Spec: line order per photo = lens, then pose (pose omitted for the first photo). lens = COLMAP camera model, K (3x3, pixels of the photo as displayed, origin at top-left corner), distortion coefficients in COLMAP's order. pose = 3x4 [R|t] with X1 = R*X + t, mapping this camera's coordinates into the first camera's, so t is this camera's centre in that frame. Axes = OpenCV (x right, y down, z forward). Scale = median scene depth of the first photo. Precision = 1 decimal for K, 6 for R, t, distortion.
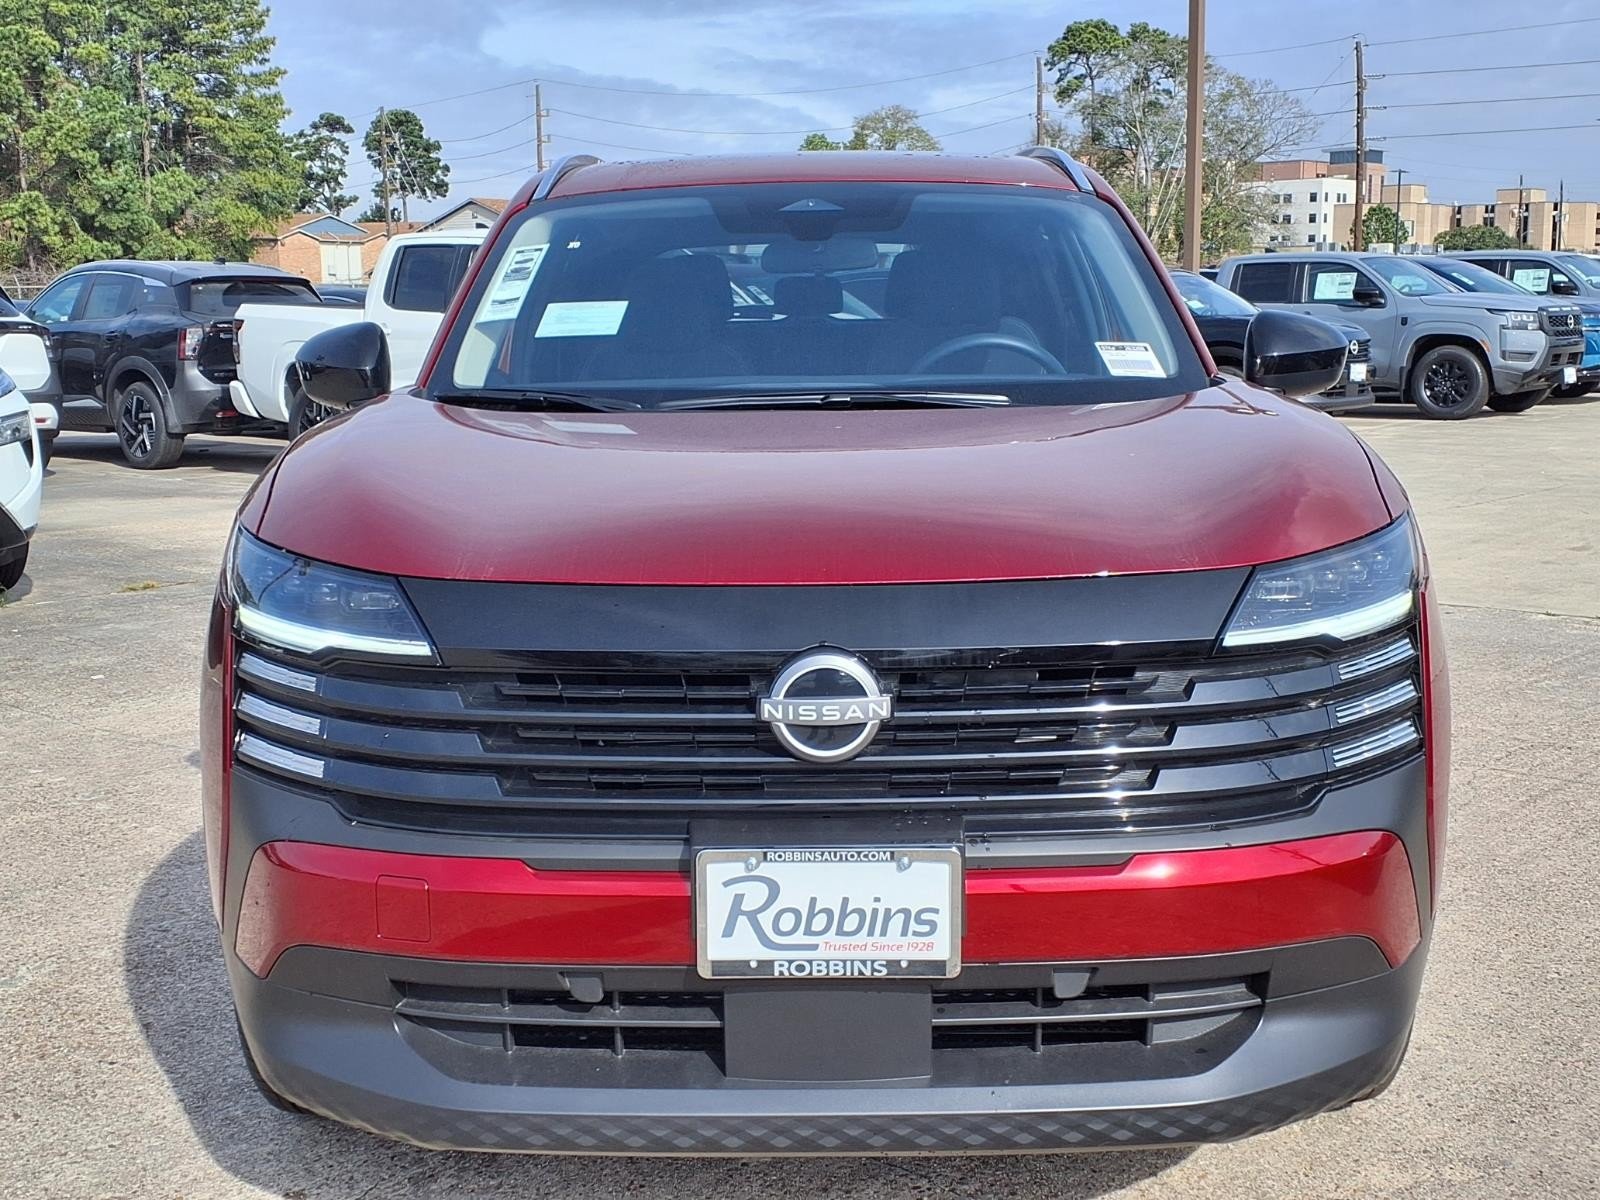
lens RADIAL K [[2034.0, 0, 808.5], [0, 2034.0, 622.9], [0, 0, 1]] dist [0.090046, 0.018249]
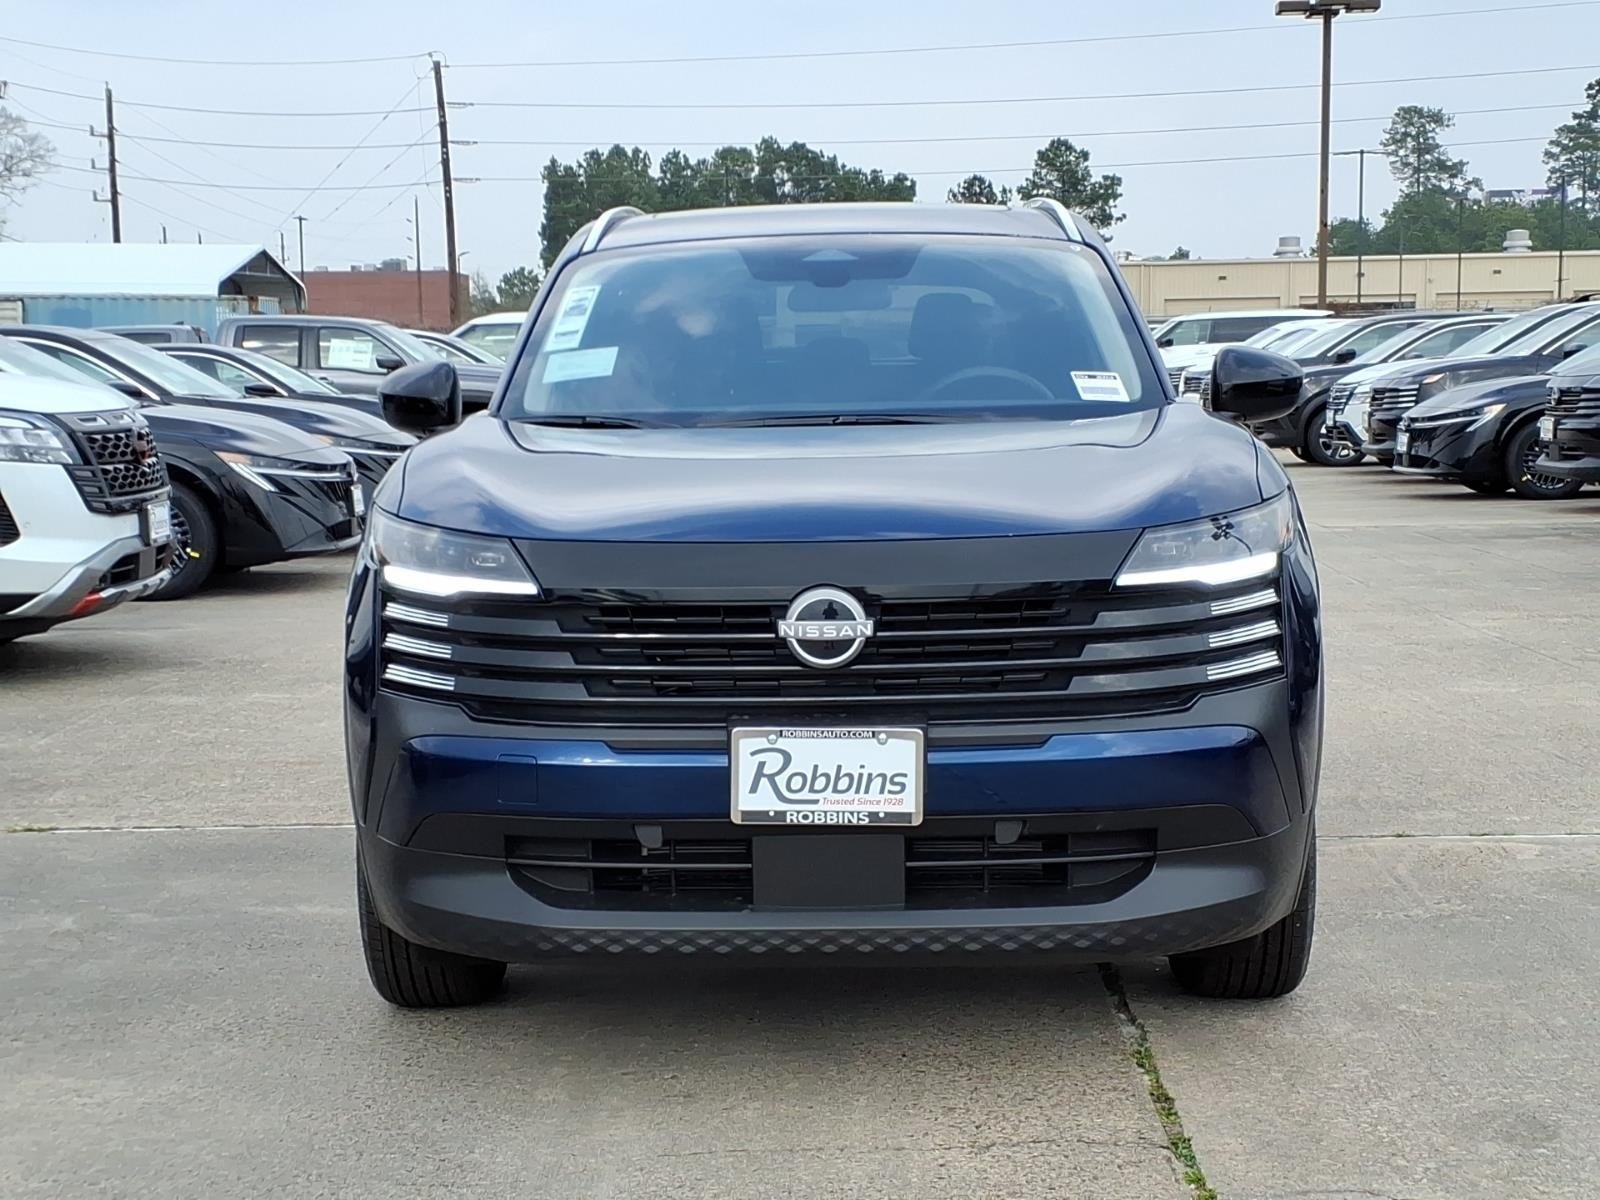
lens RADIAL K [[2597.3, 0, 800.0], [0, 2597.3, 600.0], [0, 0, 1]] dist [0.127013, -1.052834]
pose [[0.999551, 0.004483, -0.029635, 0.043027], [-0.006240, 0.998212, -0.059439, 0.127429], [0.029316, 0.059597, 0.997792, -0.751190]]
